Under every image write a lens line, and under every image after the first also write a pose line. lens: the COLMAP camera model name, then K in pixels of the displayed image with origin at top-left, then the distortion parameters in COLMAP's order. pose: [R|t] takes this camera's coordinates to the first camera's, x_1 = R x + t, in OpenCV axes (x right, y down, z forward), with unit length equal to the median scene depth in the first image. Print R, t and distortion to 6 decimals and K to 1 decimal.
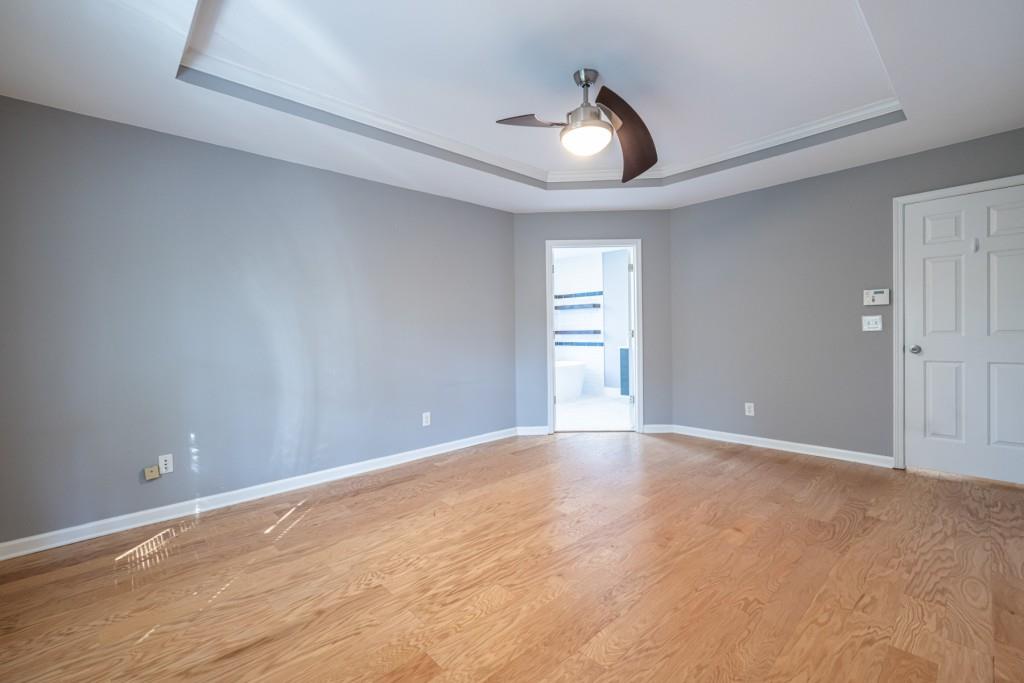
lens RADIAL K [[438.7, 0, 514.8], [0, 438.7, 335.9], [0, 0, 1]] dist [-0.000057, -0.000089]
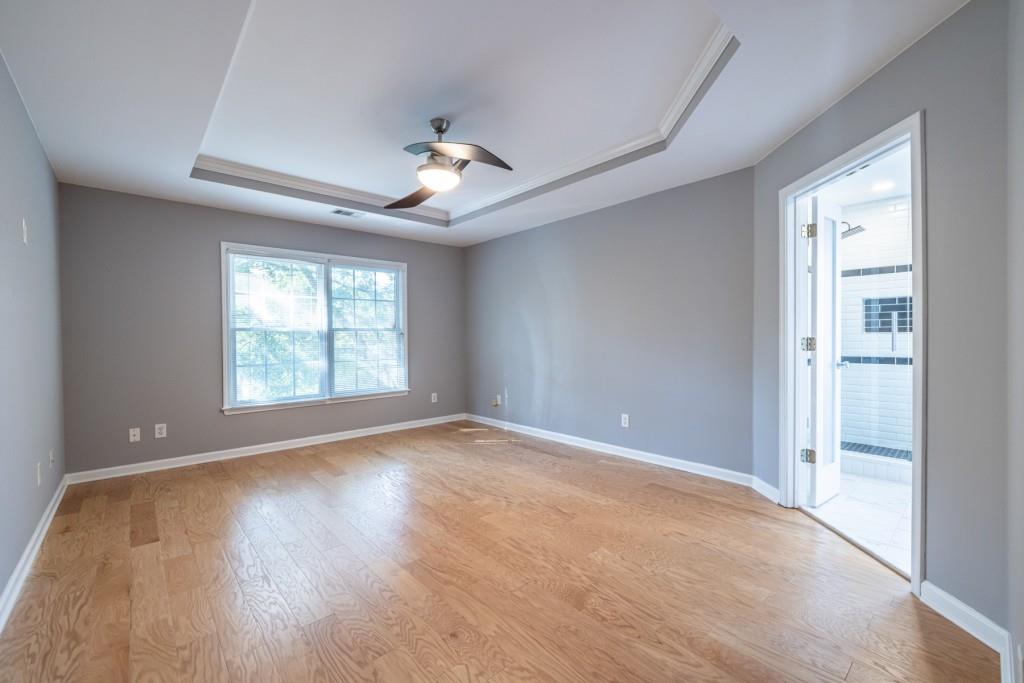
lens RADIAL K [[427.4, 0, 513.2], [0, 427.4, 339.5], [0, 0, 1]] dist [-0.001205, -0.000087]
pose [[-0.019374, 0.024873, -0.999503, 1.203251], [-0.003192, 0.999684, 0.024940, -0.039928], [0.999807, 0.003674, -0.019288, 1.120107]]
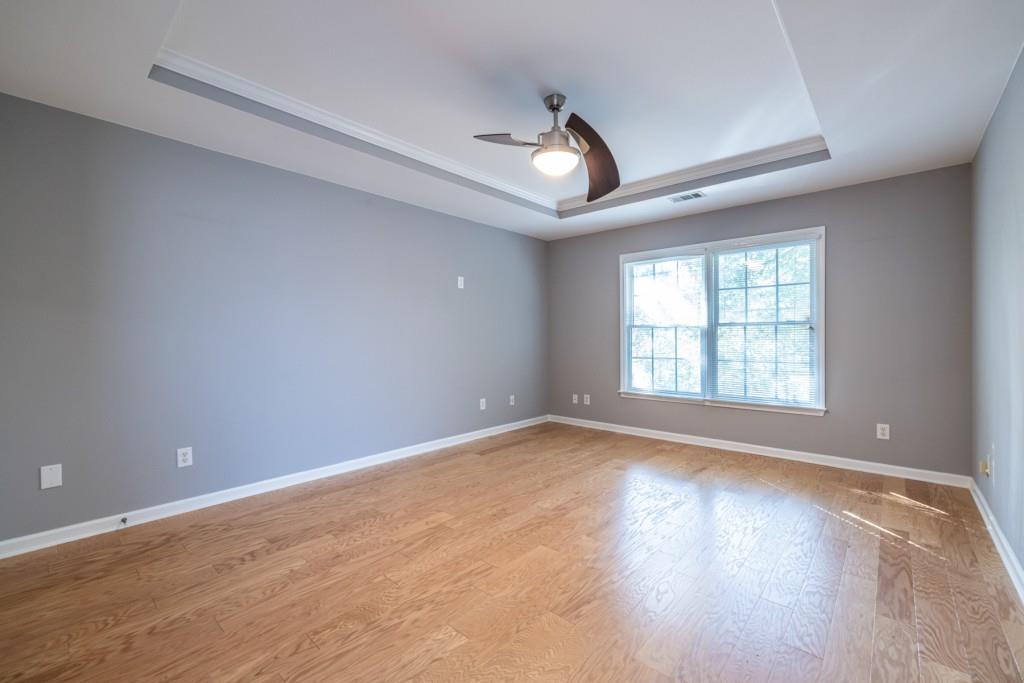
lens RADIAL K [[427.4, 0, 513.2], [0, 427.4, 339.5], [0, 0, 1]] dist [-0.001205, -0.000087]
pose [[-0.995125, 0.025341, -0.095309, 0.346287], [0.023011, 0.999411, 0.025470, -0.036680], [0.095898, 0.023152, -0.995122, 1.866361]]
